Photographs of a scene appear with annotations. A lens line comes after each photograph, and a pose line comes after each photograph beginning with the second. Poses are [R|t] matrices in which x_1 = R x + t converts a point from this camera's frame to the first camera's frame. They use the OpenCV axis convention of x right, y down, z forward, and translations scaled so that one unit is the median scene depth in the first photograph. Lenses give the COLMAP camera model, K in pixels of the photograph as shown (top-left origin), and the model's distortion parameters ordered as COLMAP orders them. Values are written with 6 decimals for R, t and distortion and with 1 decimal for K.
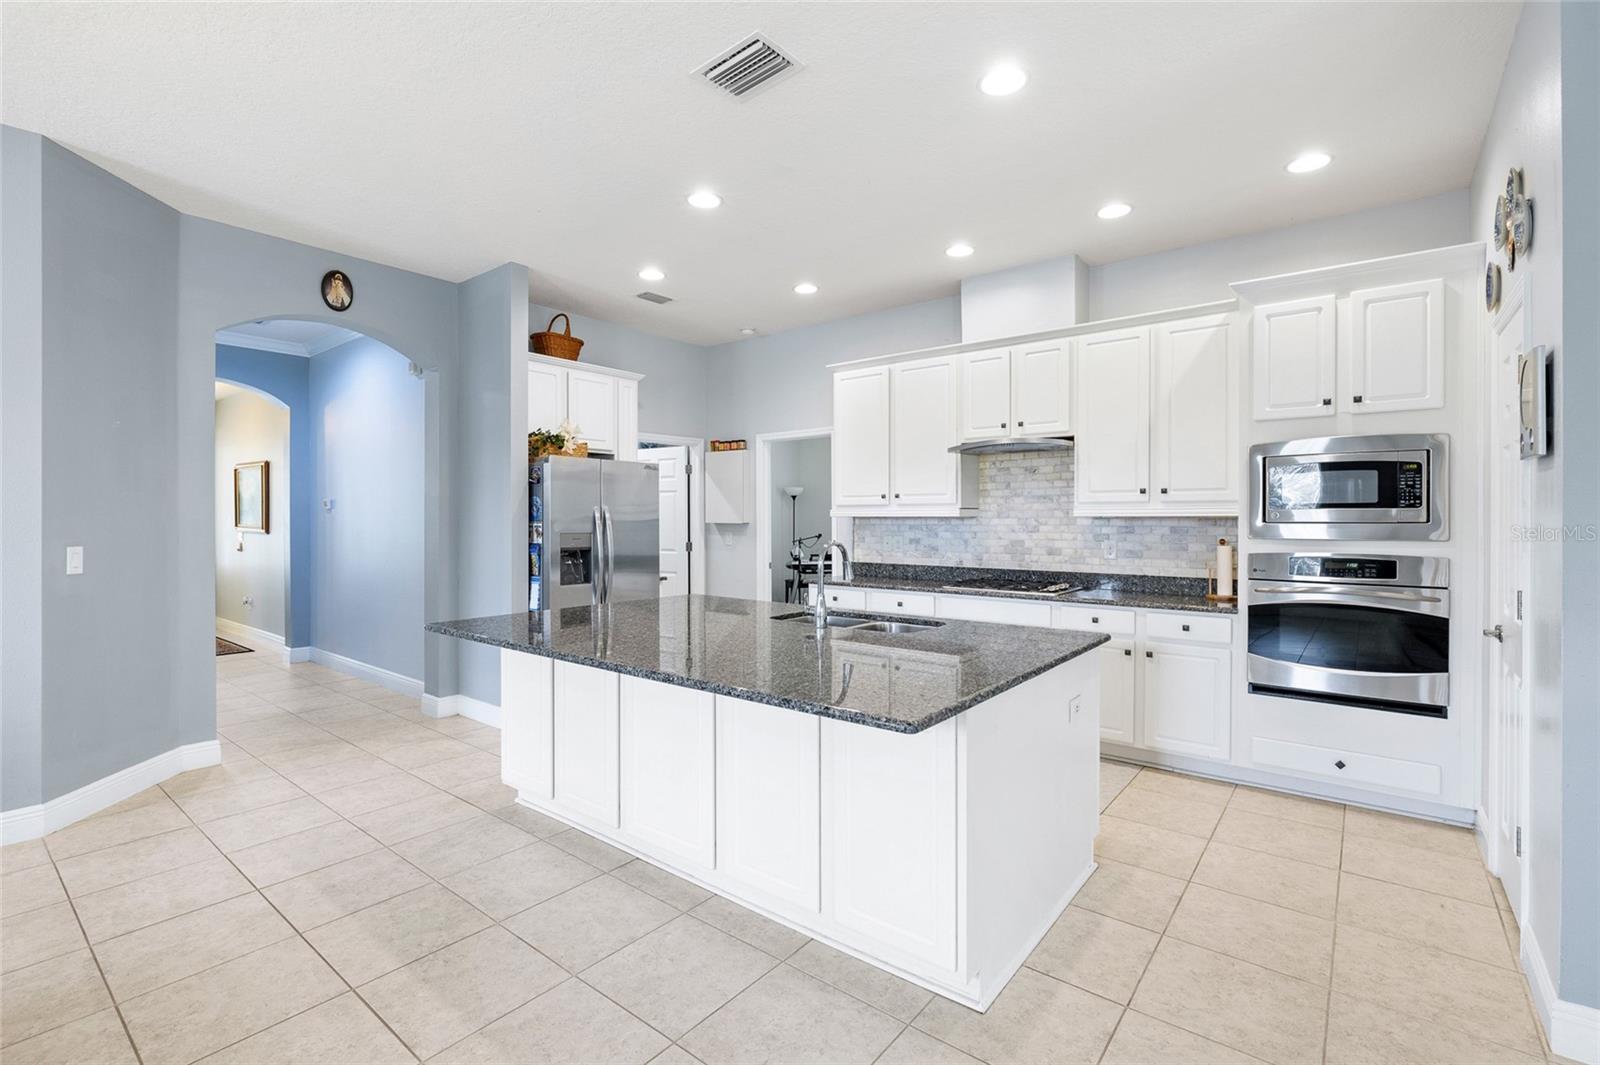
lens RADIAL K [[719.8, 0, 797.7], [0, 719.8, 520.4], [0, 0, 1]] dist [-0.009700, 0.002823]
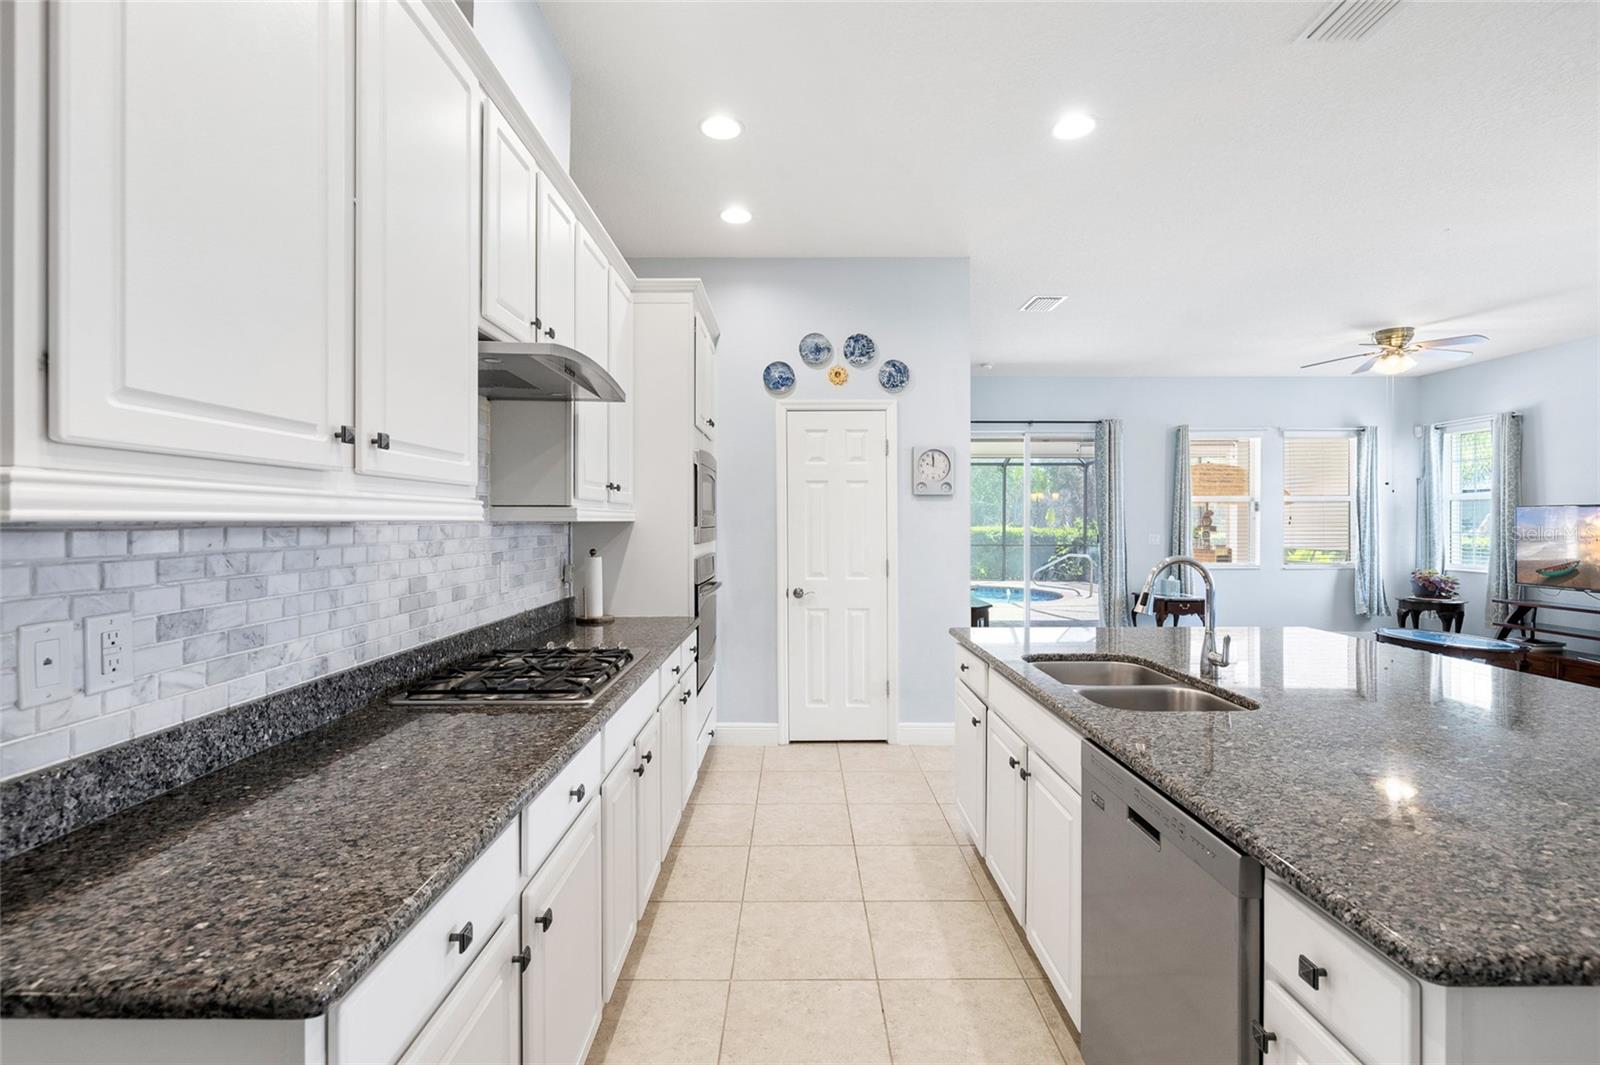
lens RADIAL K [[719.8, 0, 804.1], [0, 719.8, 523.3], [0, 0, 1]] dist [-0.009700, 0.002823]
pose [[-0.630880, -0.001467, 0.775879, -0.178897], [0.003590, 0.999982, 0.004810, -0.005871], [-0.775872, 0.005820, -0.630863, 1.161800]]
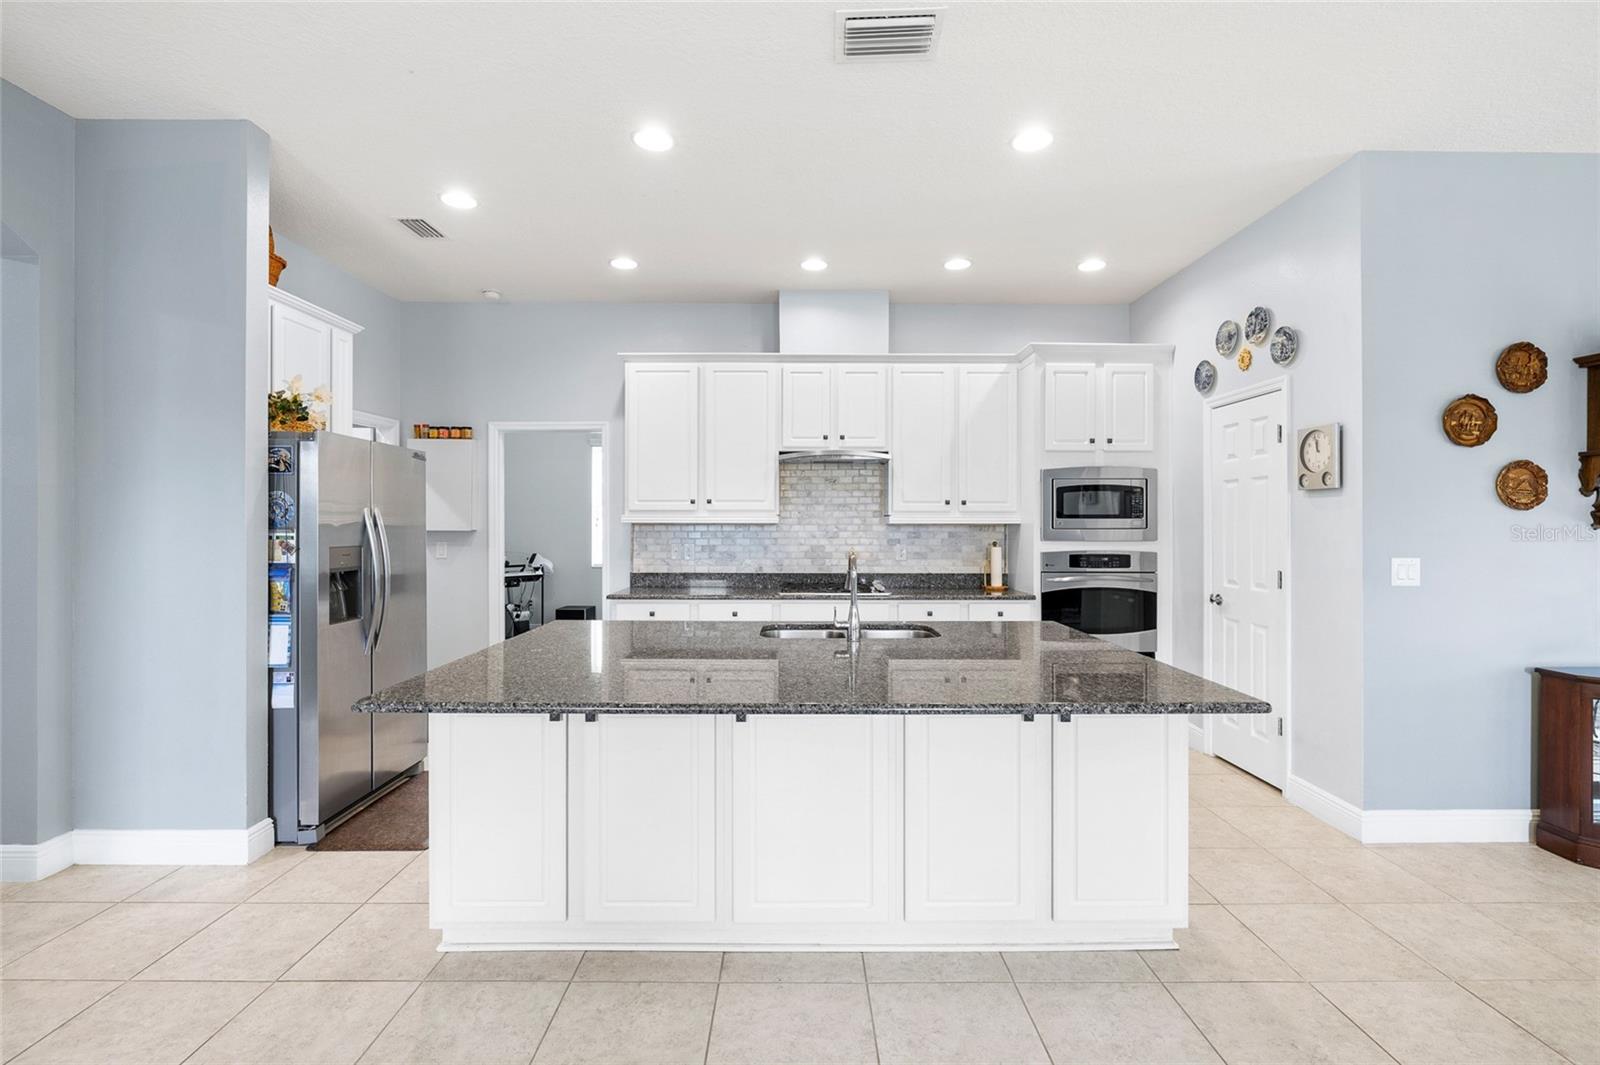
lens RADIAL K [[719.8, 0, 799.0], [0, 719.8, 521.5], [0, 0, 1]] dist [-0.009700, 0.002823]
pose [[0.779192, 0.003196, 0.626777, -0.407917], [0.000789, 0.999981, -0.006080, -0.001782], [-0.626785, 0.005232, 0.779175, 0.201117]]
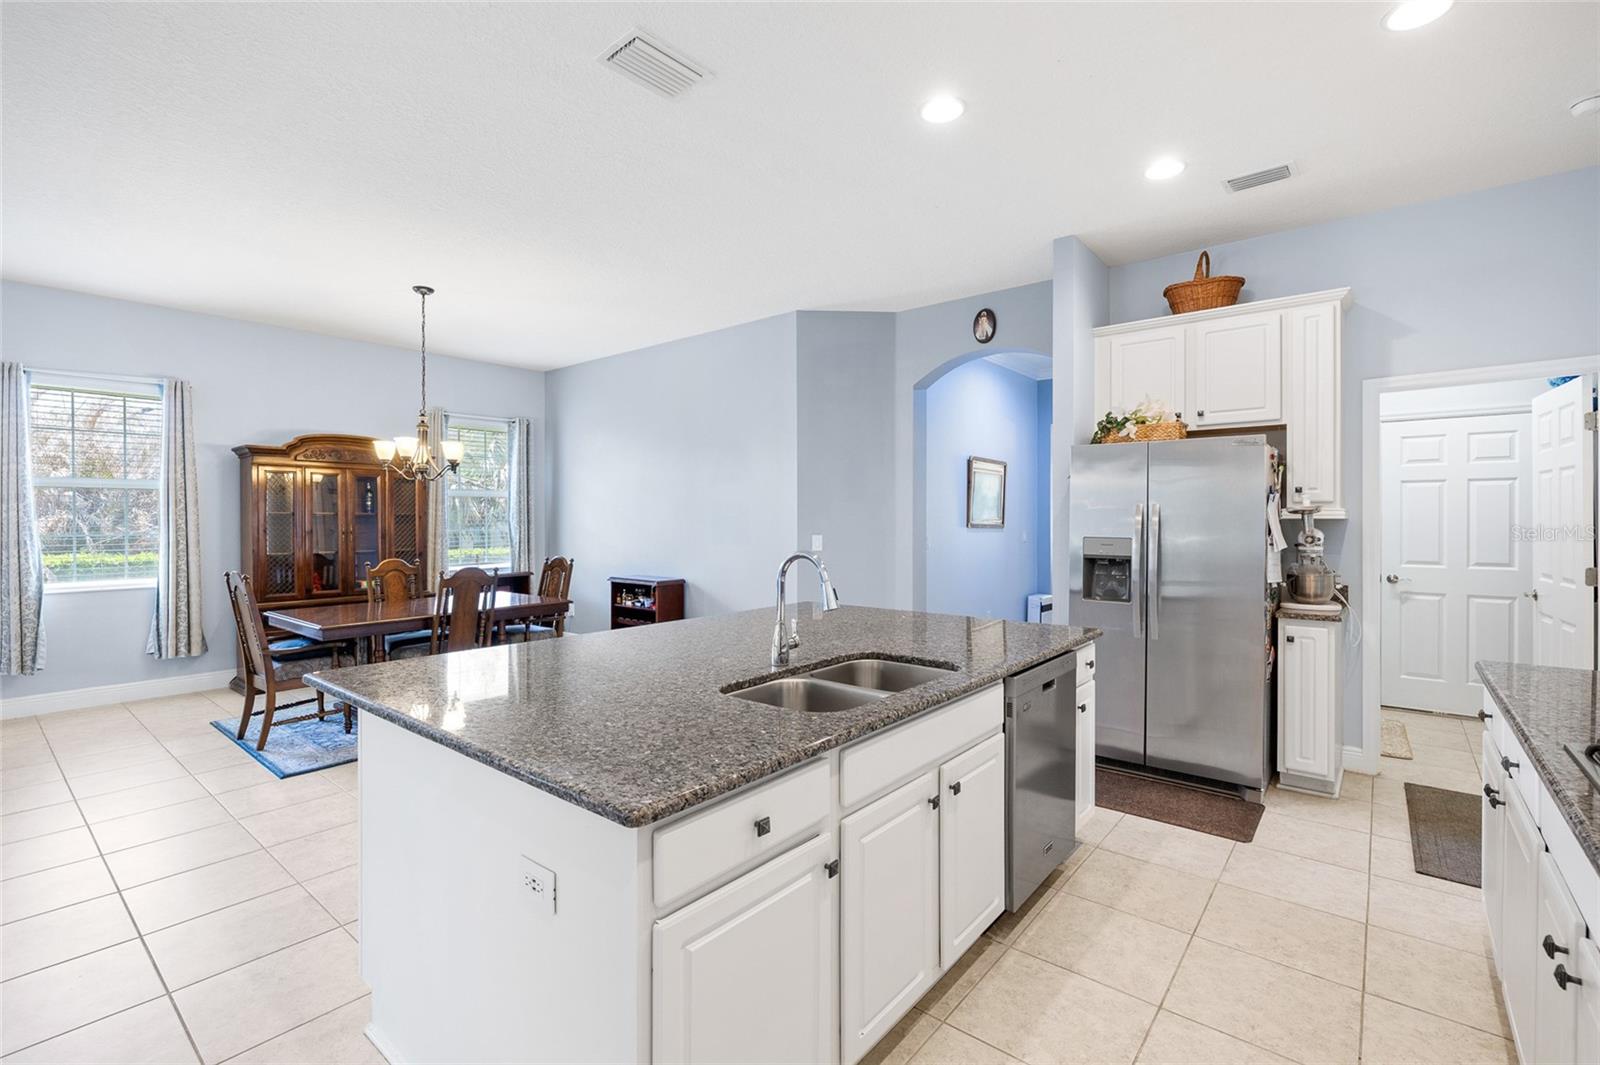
lens RADIAL K [[719.8, 0, 804.5], [0, 719.8, 522.0], [0, 0, 1]] dist [-0.009700, 0.002823]
pose [[-0.016808, 0.003737, -0.999852, 0.519368], [-0.002923, 0.999989, 0.003786, -0.001622], [0.999854, 0.002987, -0.016797, 0.688410]]
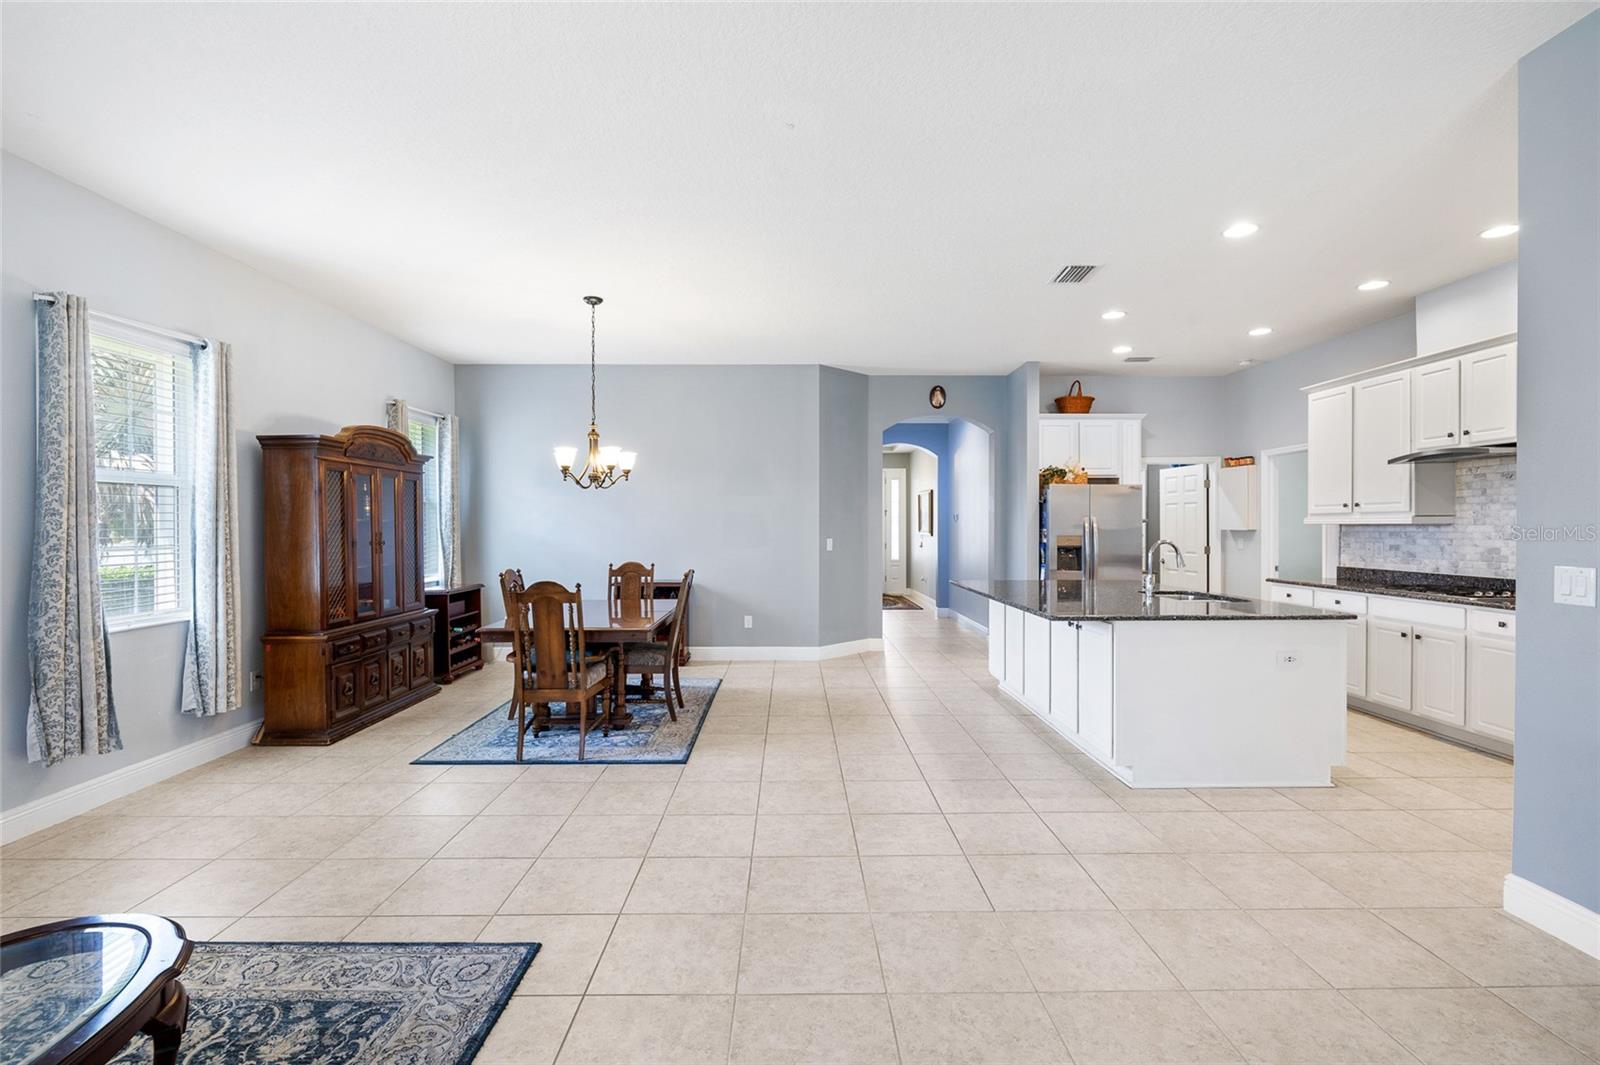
lens RADIAL K [[719.8, 0, 796.5], [0, 719.8, 537.2], [0, 0, 1]] dist [-0.009700, 0.002823]
pose [[0.629102, 0.010381, -0.777254, 0.494741], [-0.000583, 0.999917, 0.012882, 0.001447], [0.777323, -0.007651, 0.629055, -0.369191]]
